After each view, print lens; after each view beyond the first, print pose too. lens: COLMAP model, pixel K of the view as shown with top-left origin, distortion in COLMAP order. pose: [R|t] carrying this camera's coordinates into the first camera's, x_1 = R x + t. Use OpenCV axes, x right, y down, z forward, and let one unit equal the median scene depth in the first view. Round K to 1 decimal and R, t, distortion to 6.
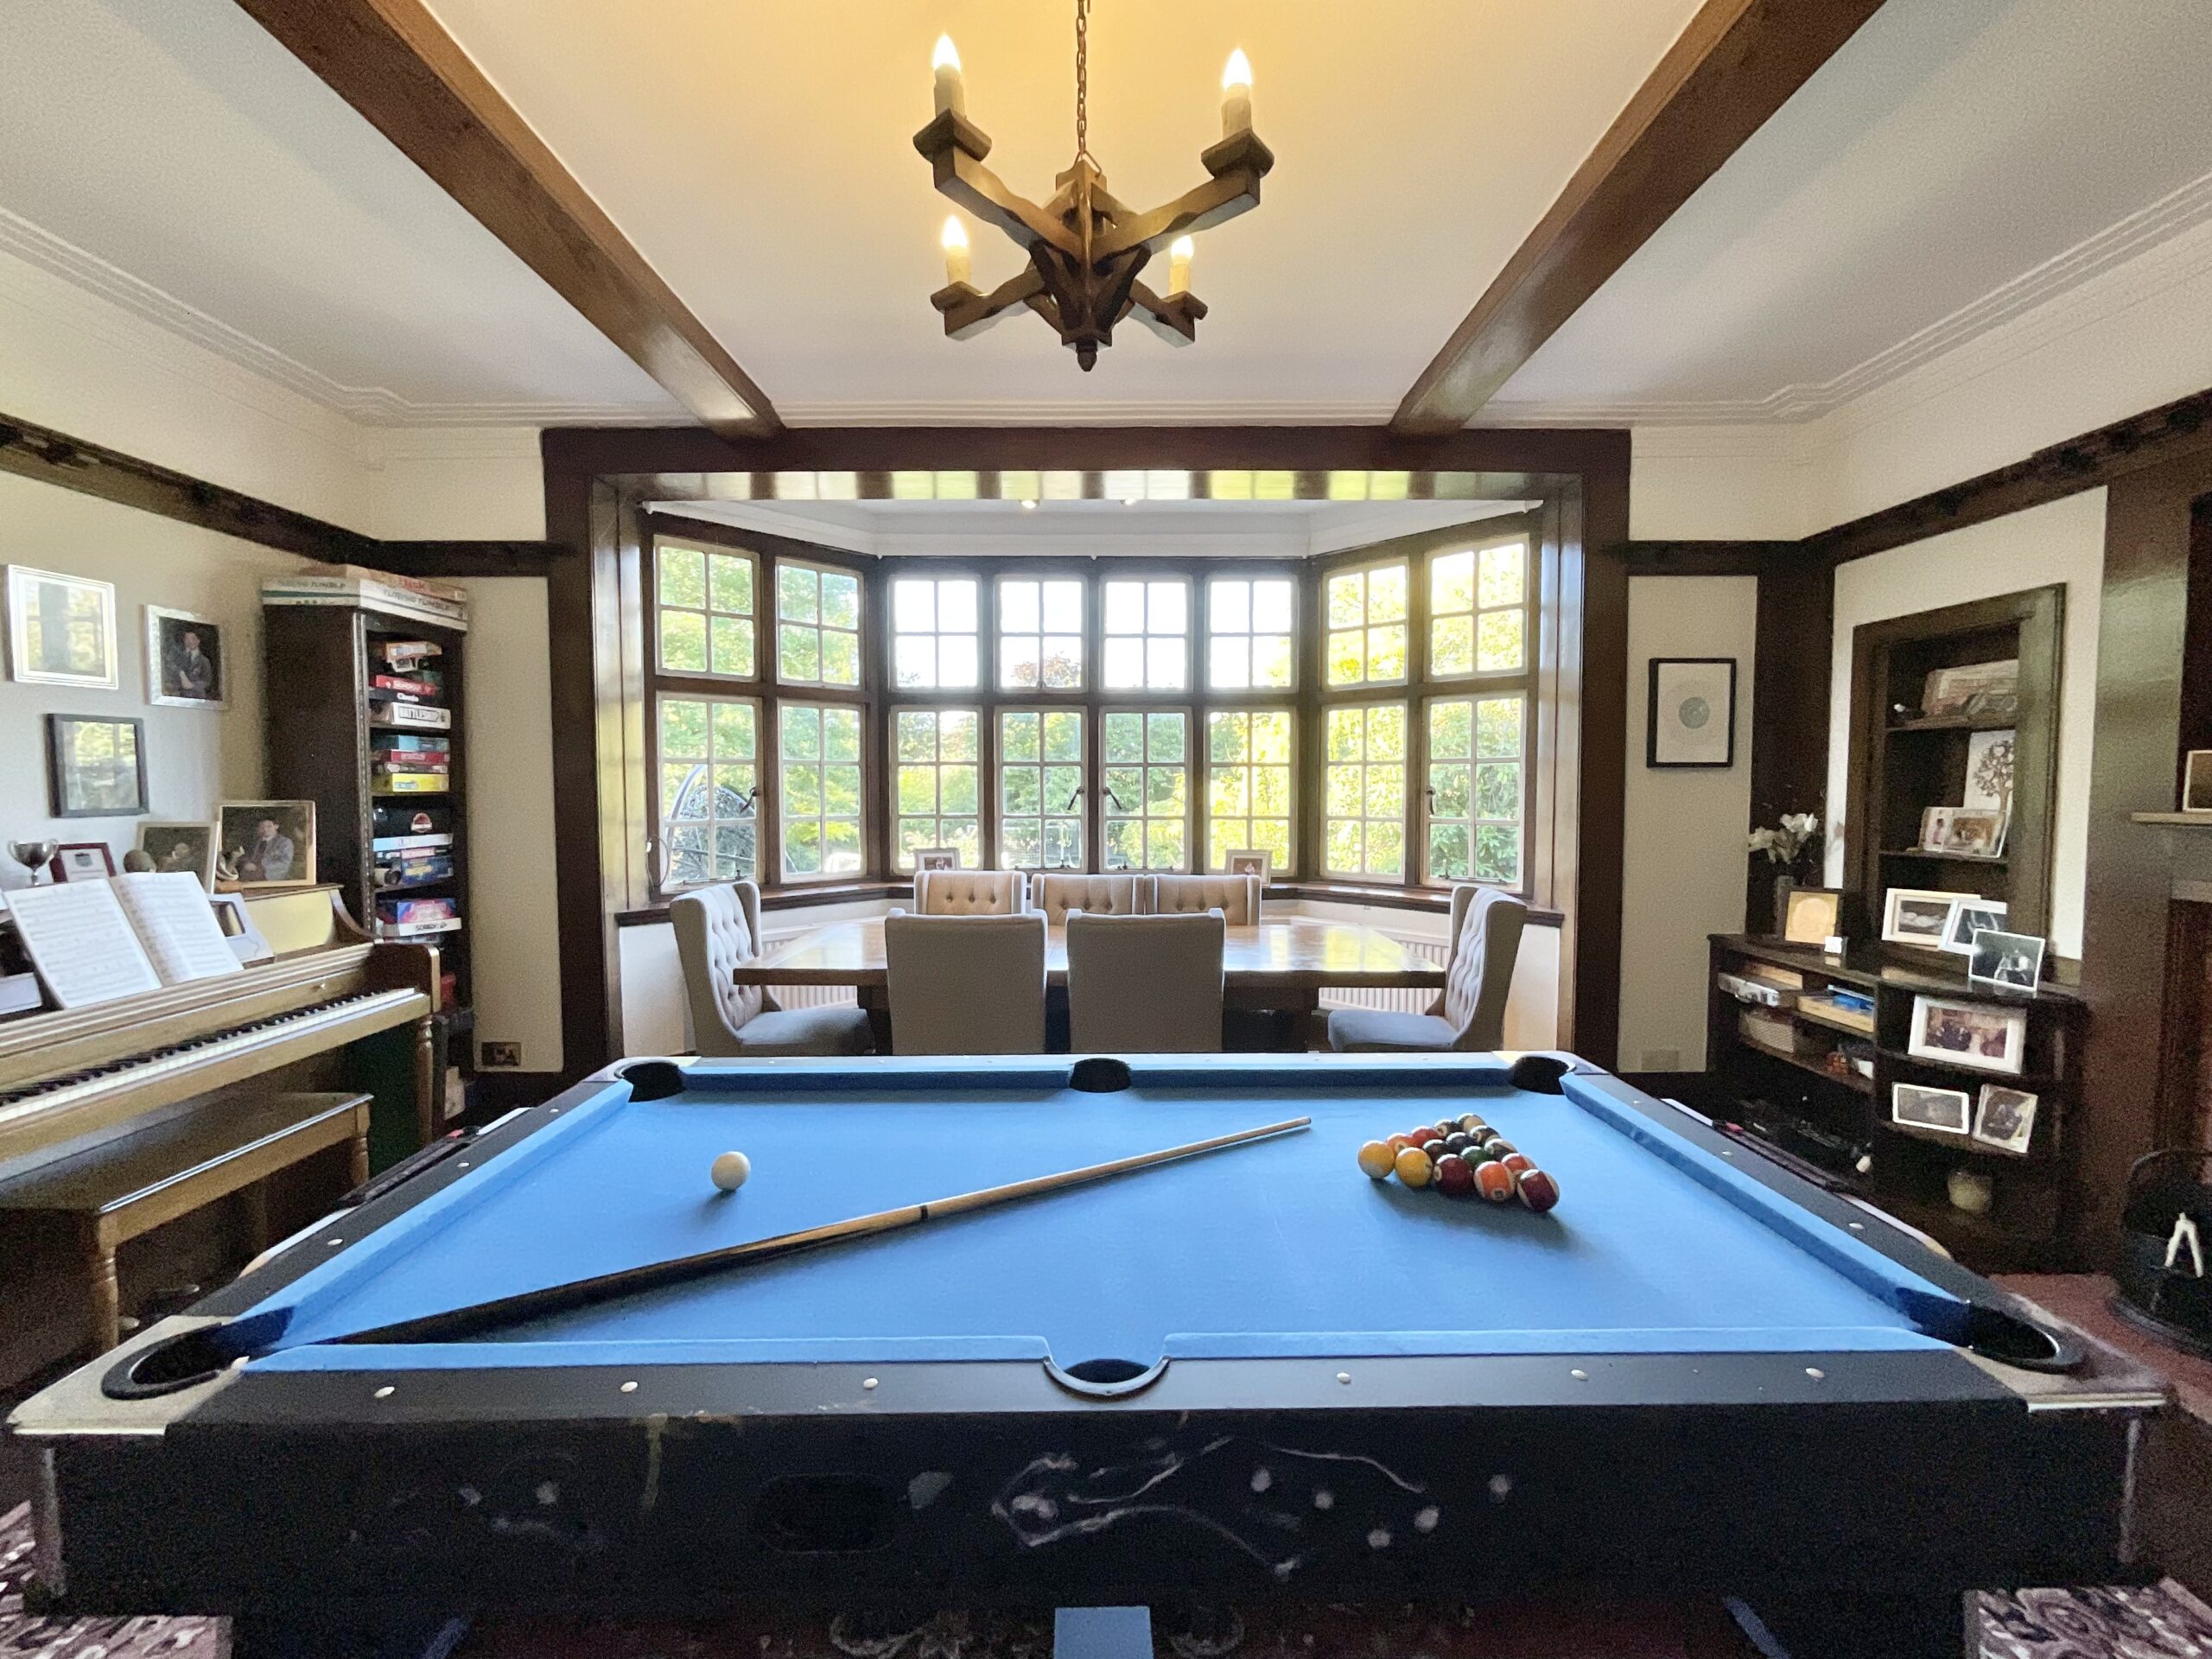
lens RADIAL K [[902.2, 0, 1106.5], [0, 902.2, 814.9], [0, 0, 1]] dist [0.002380, -0.000798]
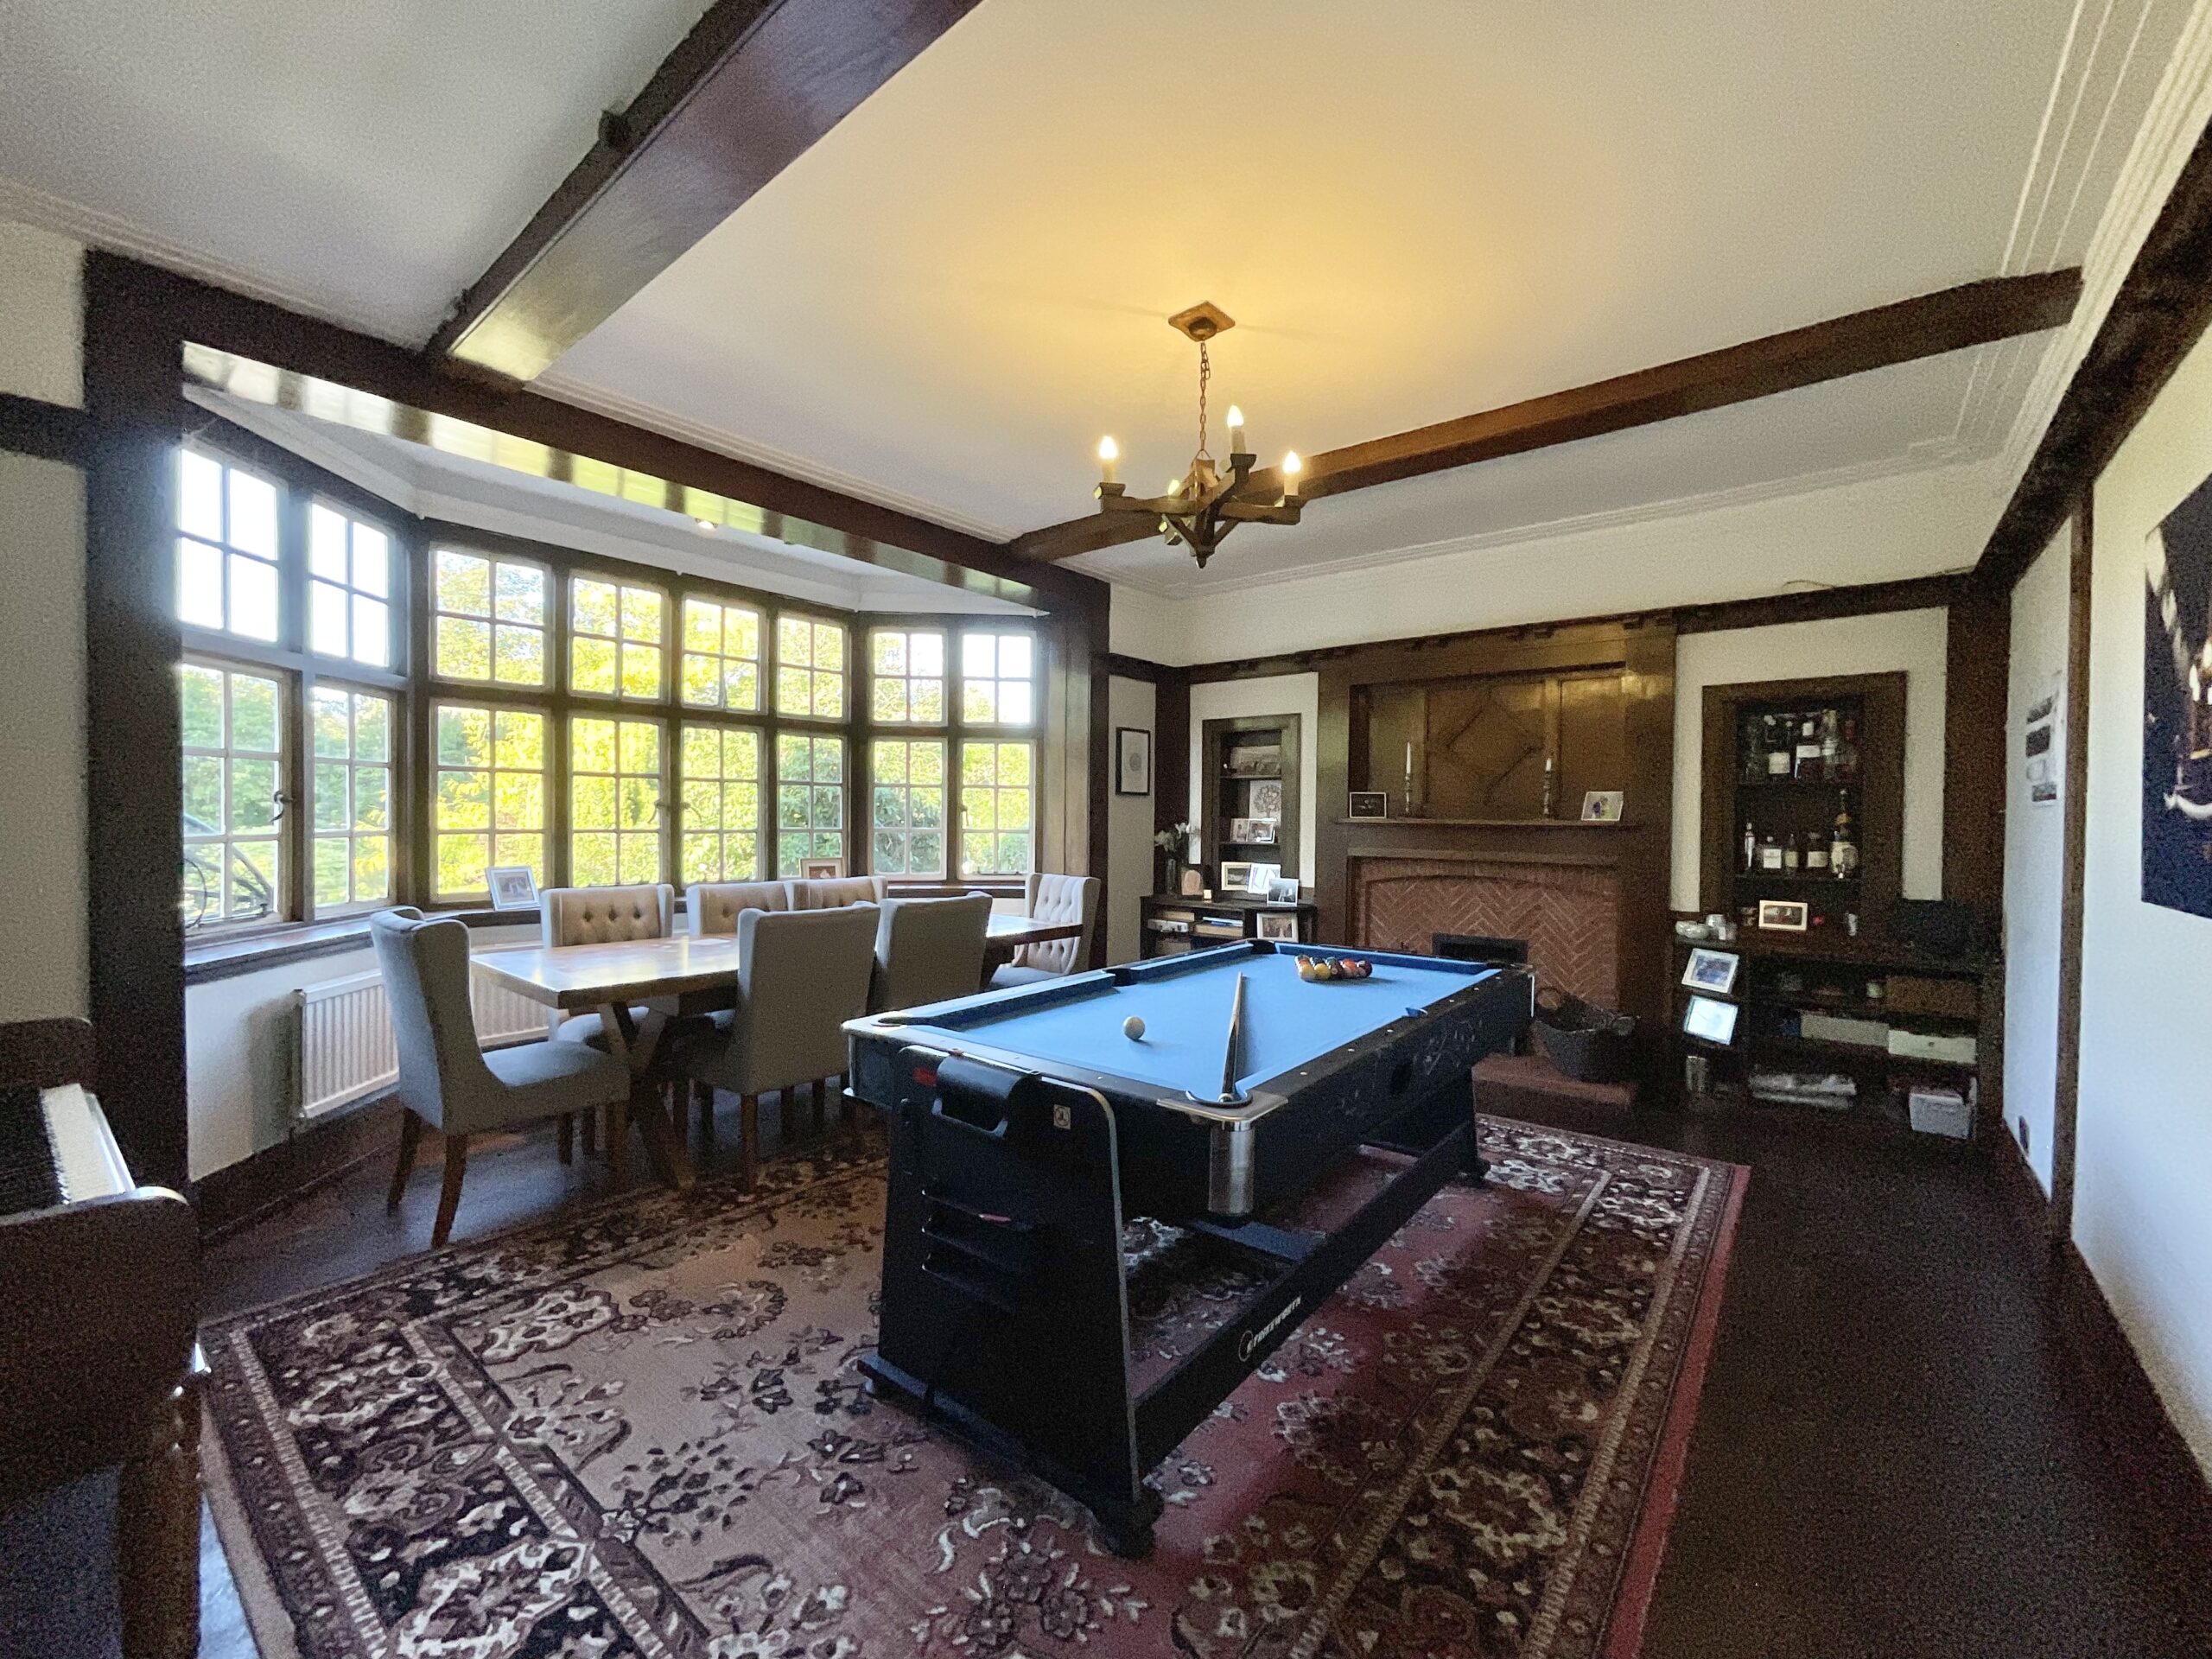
lens RADIAL K [[902.2, 0, 1126.1], [0, 902.2, 833.0], [0, 0, 1]] dist [0.002380, -0.000798]
pose [[0.629352, -0.011774, 0.777031, -0.660577], [0.011916, 0.999914, 0.005500, 0.007327], [-0.777029, 0.005798, 0.629438, -0.021763]]
